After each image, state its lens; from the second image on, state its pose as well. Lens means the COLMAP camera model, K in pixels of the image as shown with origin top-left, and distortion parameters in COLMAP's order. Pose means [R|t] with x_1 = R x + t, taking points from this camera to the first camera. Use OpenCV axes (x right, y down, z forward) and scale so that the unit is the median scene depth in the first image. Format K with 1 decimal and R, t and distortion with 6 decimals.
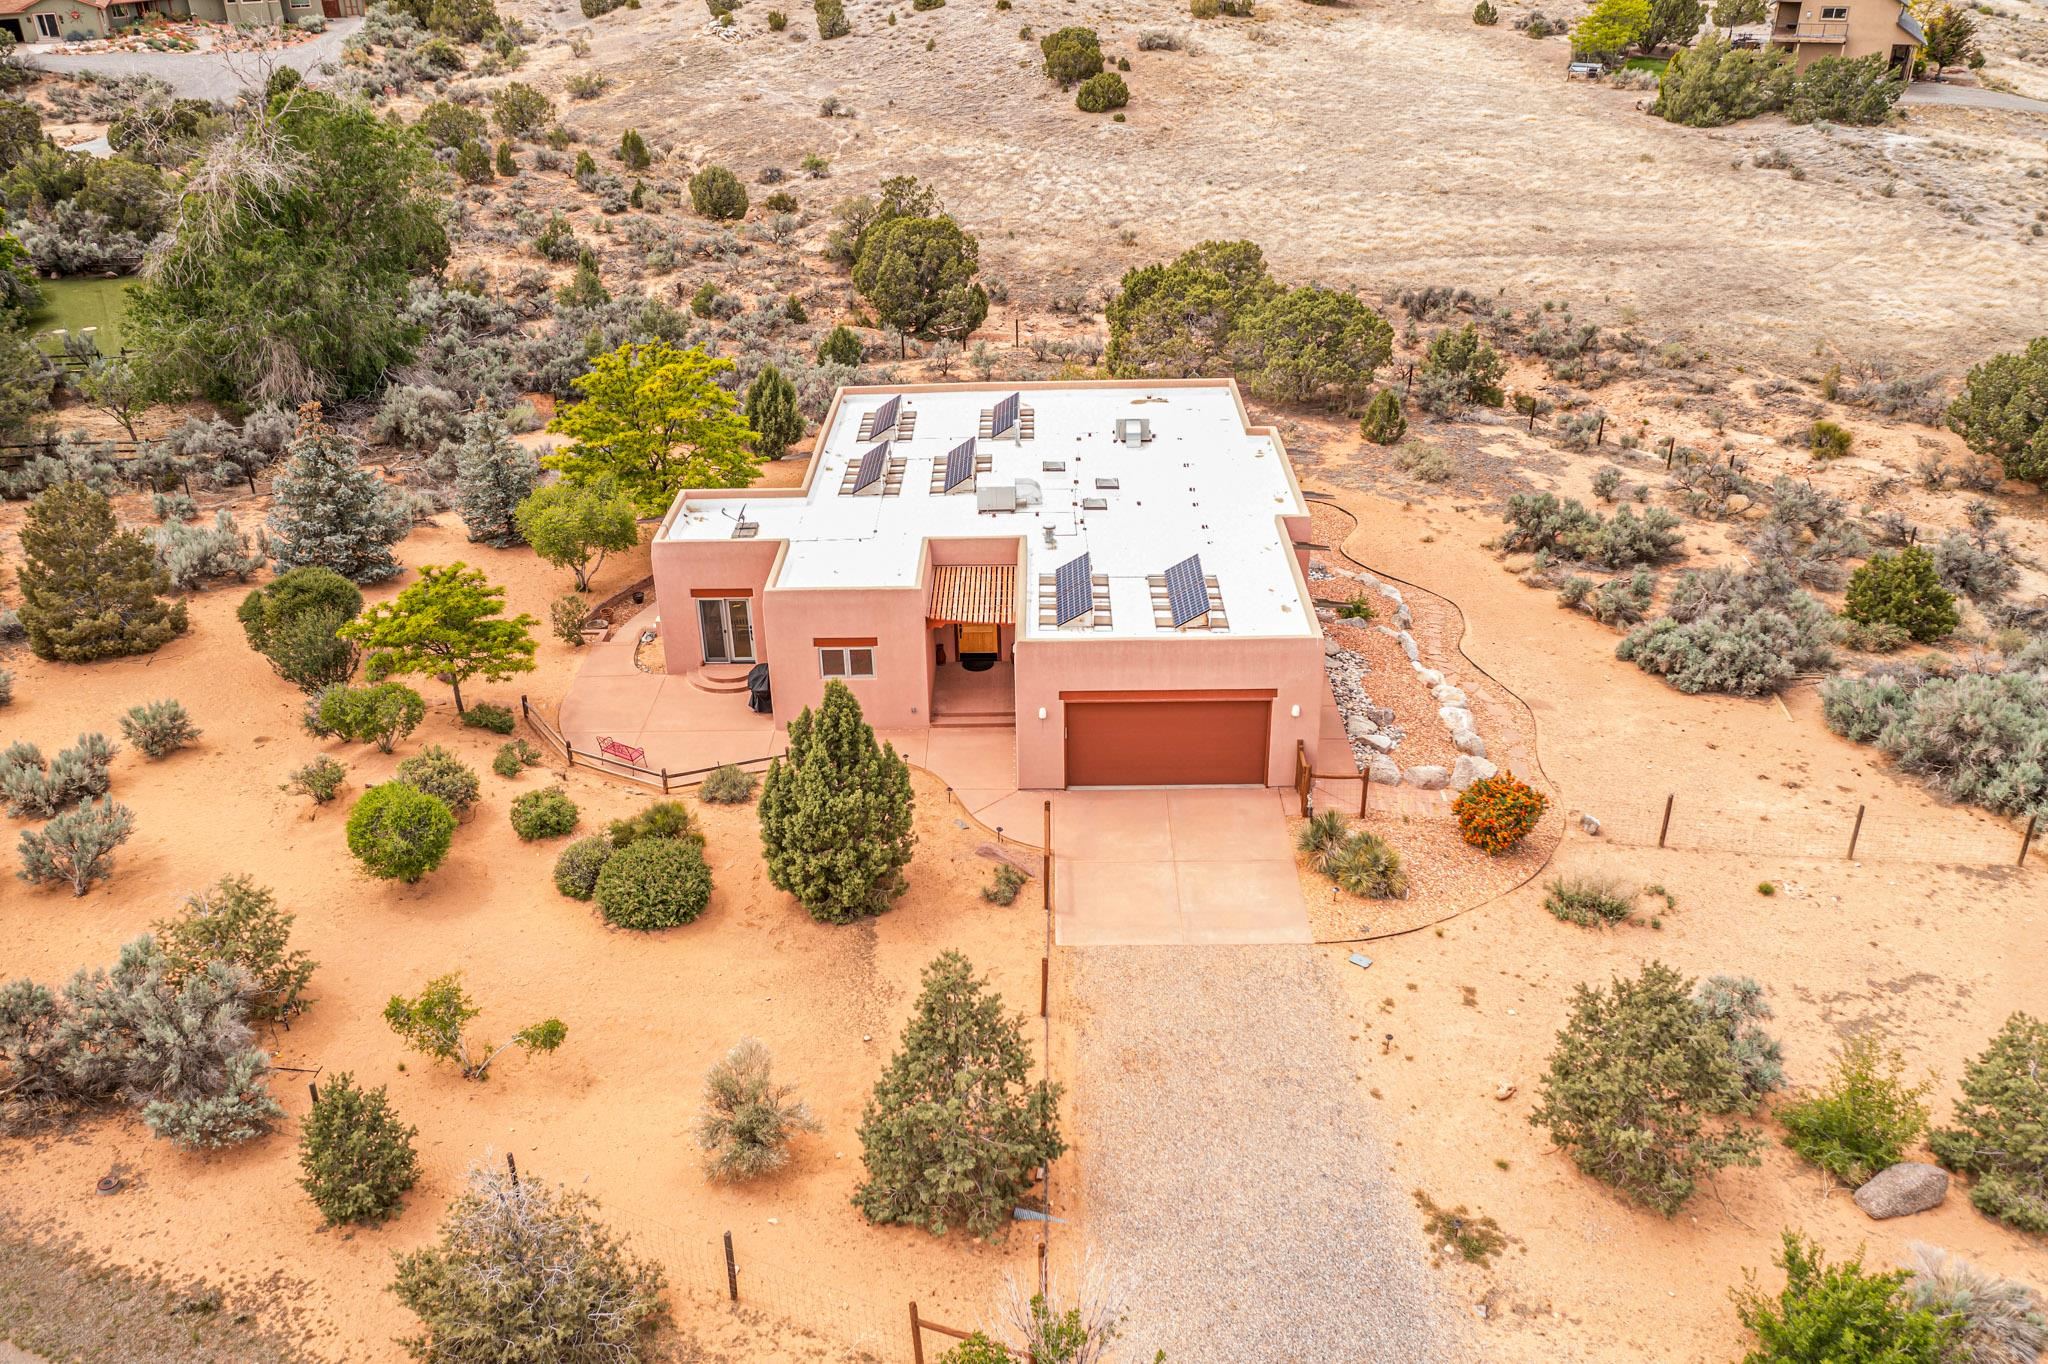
lens RADIAL K [[1617.0, 0, 1025.4], [0, 1617.0, 674.8], [0, 0, 1]] dist [-0.009174, 0.010870]
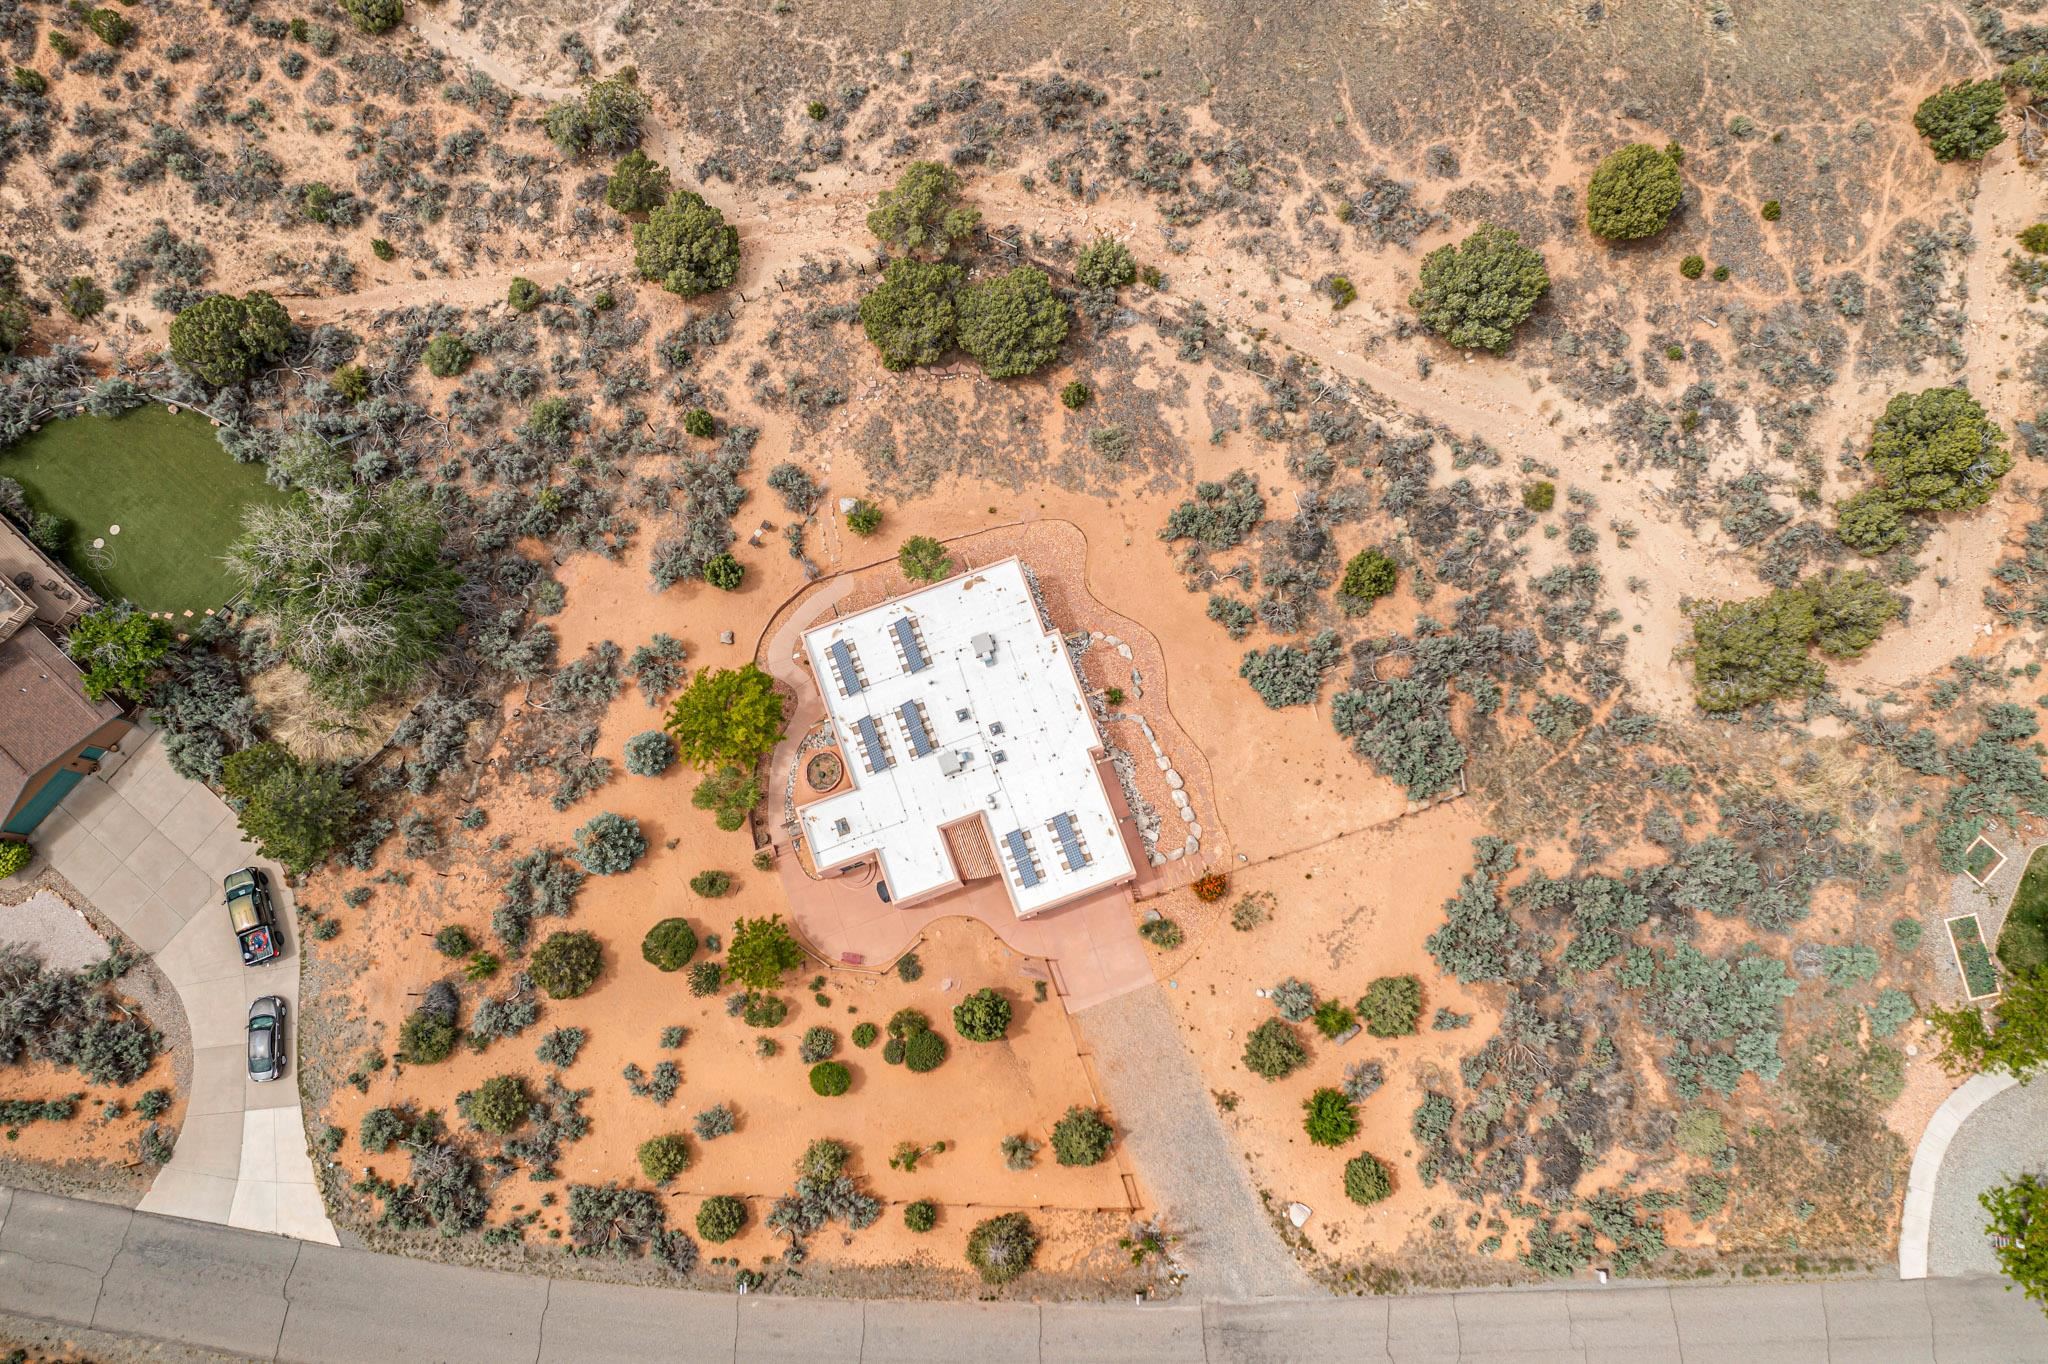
lens RADIAL K [[1617.0, 0, 1025.4], [0, 1617.0, 674.8], [0, 0, 1]] dist [-0.009174, 0.010870]
pose [[0.936957, -0.345228, 0.054129, -0.001921], [0.182441, 0.615380, 0.766826, -1.734822], [-0.298040, -0.708608, 0.639568, -0.251479]]
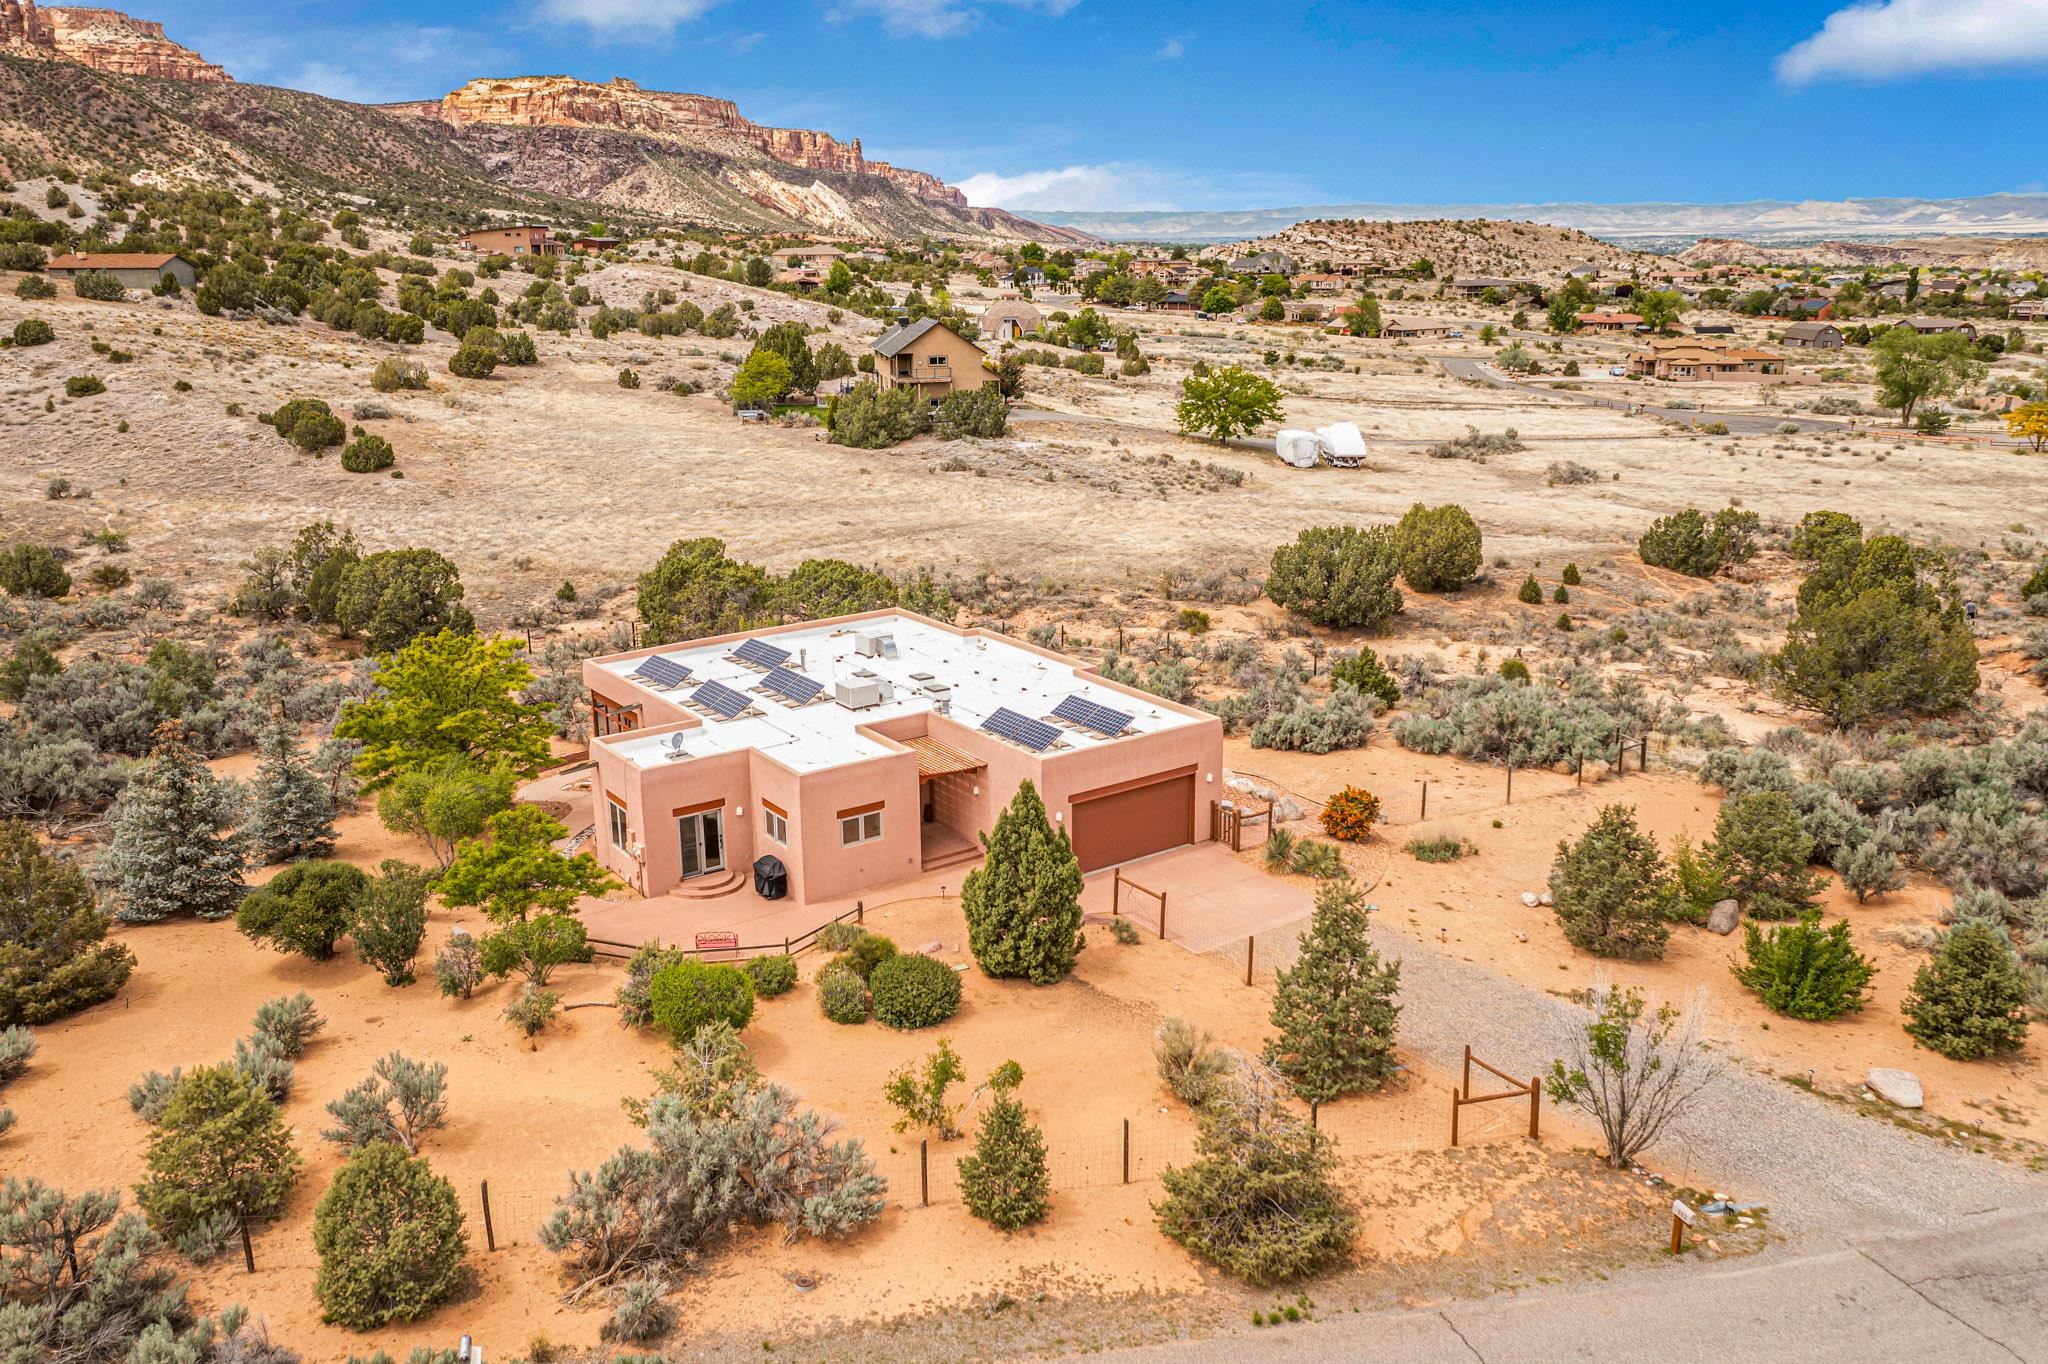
lens RADIAL K [[1617.0, 0, 1025.4], [0, 1617.0, 674.8], [0, 0, 1]] dist [-0.009174, 0.010870]
pose [[0.806614, -0.143122, 0.573490, -0.602459], [0.267900, 0.953386, -0.138872, 0.072534], [-0.526881, 0.265654, 0.807356, -0.026321]]
